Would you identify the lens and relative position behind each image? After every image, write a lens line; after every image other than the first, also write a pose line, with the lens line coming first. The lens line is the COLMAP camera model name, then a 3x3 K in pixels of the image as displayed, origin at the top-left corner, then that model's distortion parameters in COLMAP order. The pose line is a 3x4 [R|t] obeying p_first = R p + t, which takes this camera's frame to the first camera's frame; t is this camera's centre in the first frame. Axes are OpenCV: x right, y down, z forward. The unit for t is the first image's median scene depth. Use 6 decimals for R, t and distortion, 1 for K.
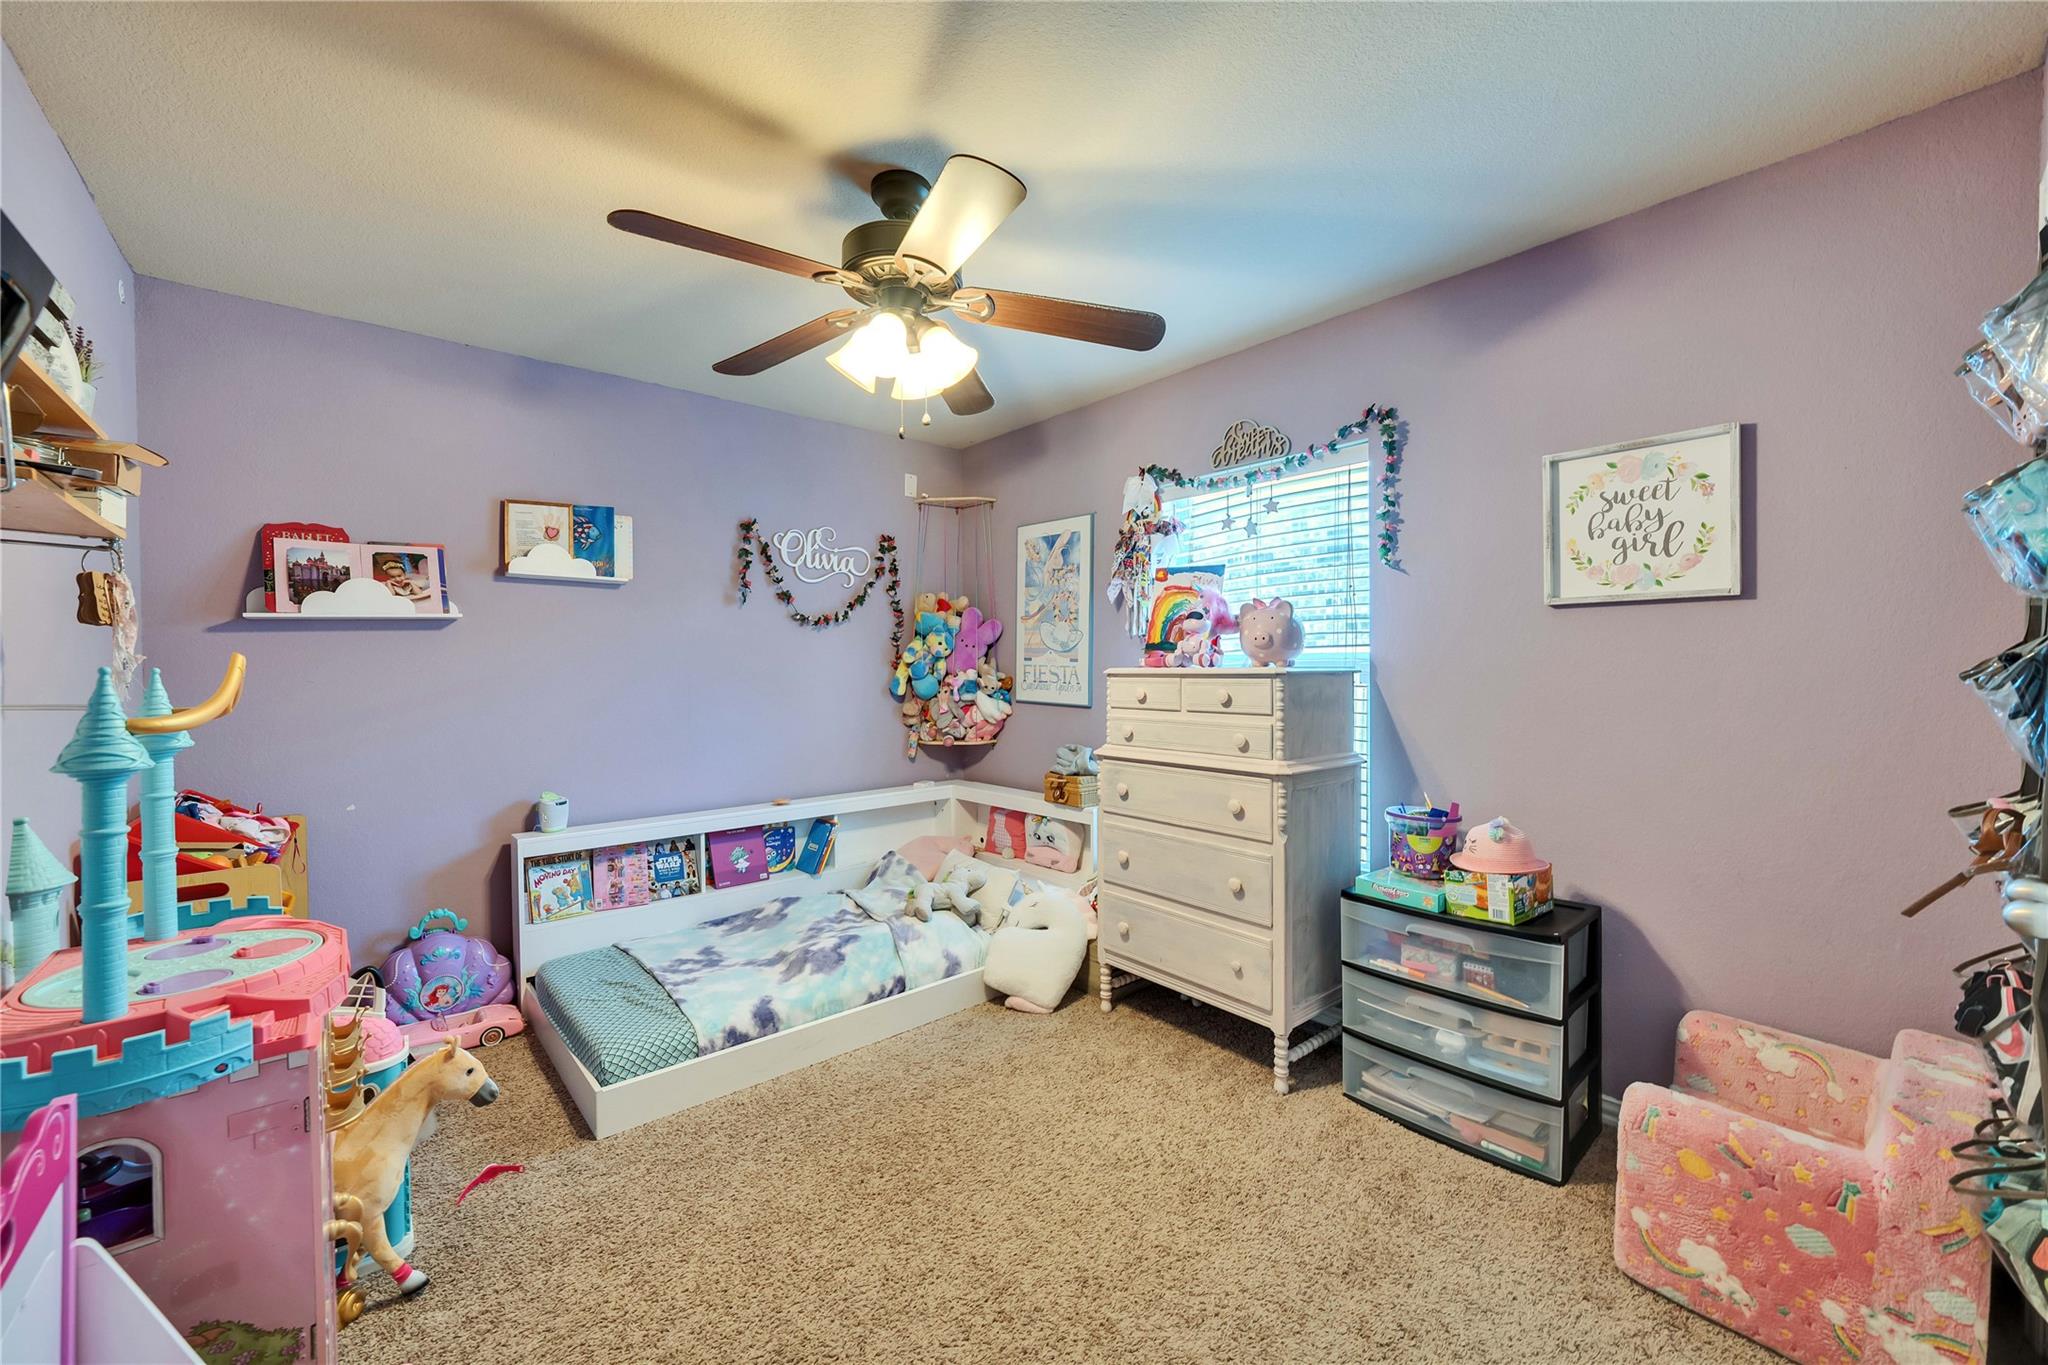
lens RADIAL K [[845.7, 0, 1024.0], [0, 845.7, 682.5], [0, 0, 1]] dist [0.033110, 0.000111]
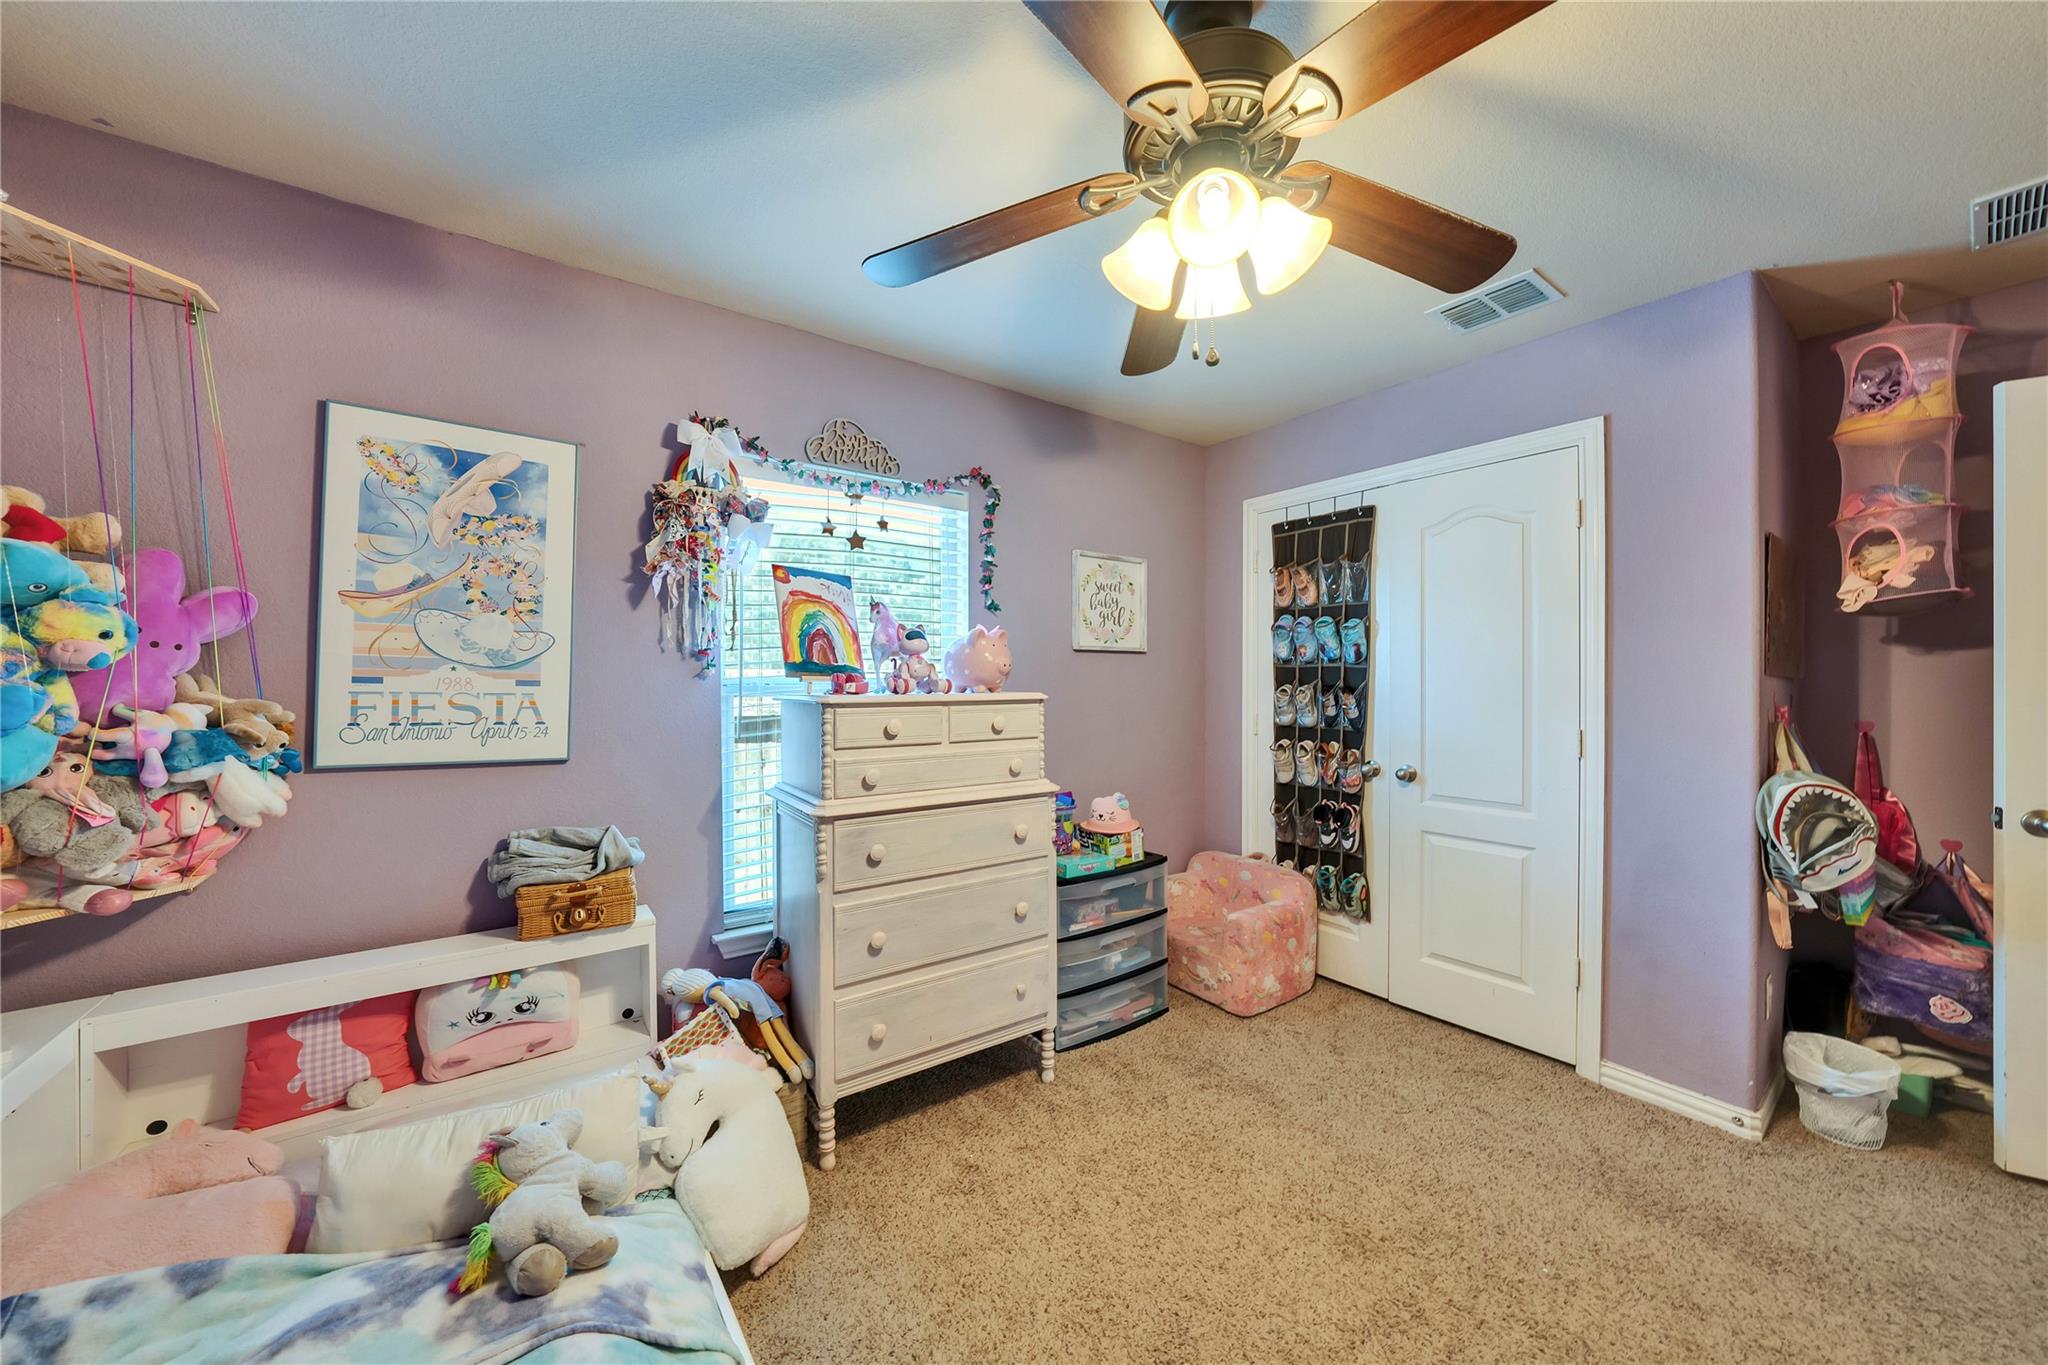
lens RADIAL K [[738.0, 0, 1019.0], [0, 738.0, 675.9], [0, 0, 1]] dist [-0.000977, 0.000216]
pose [[0.059691, 0.008568, 0.998180, -0.527640], [0.017577, 0.999799, -0.009633, -0.025456], [-0.998062, 0.018120, 0.059529, 0.792177]]
